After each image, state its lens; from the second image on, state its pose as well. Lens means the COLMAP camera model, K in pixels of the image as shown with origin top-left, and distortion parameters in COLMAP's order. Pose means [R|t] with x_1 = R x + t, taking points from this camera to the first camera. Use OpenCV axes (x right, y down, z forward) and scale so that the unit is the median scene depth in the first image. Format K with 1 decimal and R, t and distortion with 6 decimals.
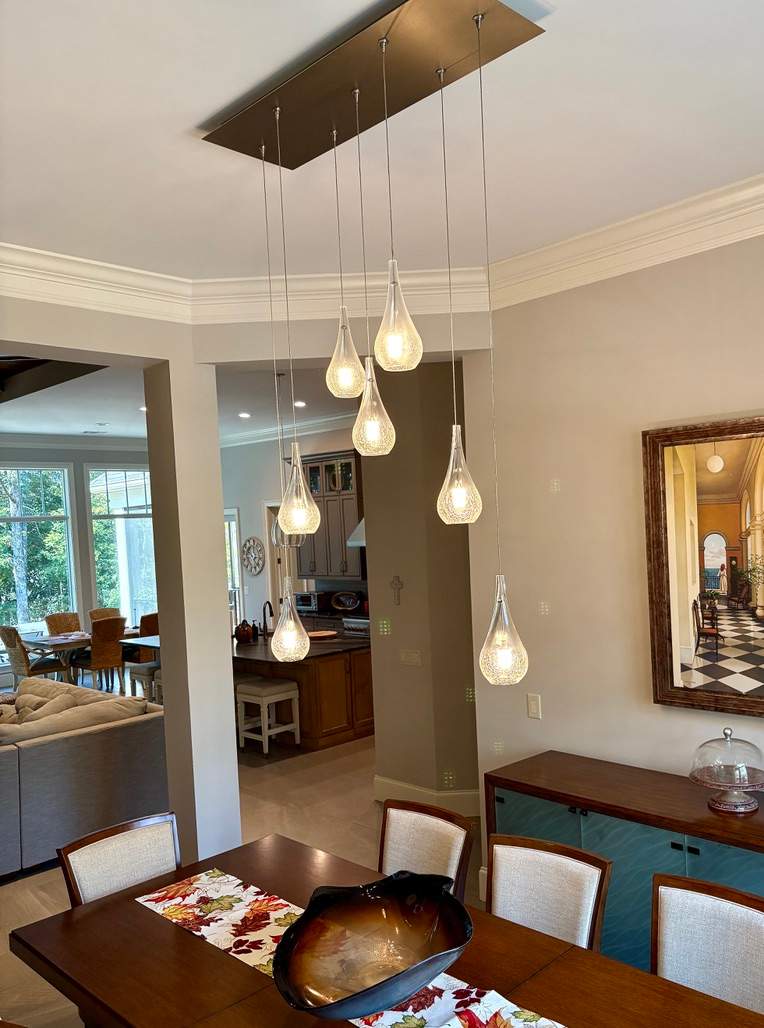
lens RADIAL K [[860.7, 0, 385.1], [0, 860.7, 573.6], [0, 0, 1]] dist [0.384943, -0.000222]
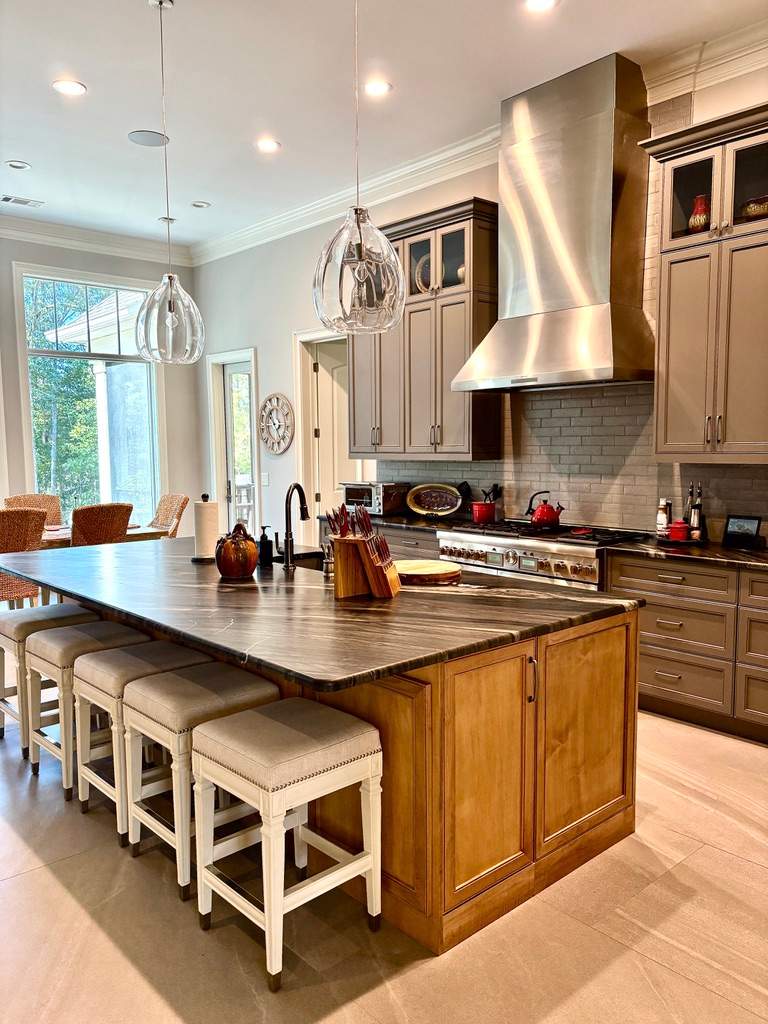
lens RADIAL K [[780.2, 0, 382.4], [0, 780.2, 514.6], [0, 0, 1]] dist [0.010795, -0.003514]
pose [[0.998823, 0.042537, -0.023314, -0.079906], [-0.041751, 0.998576, 0.033216, 0.031405], [0.024694, -0.032203, 0.999176, 0.594949]]
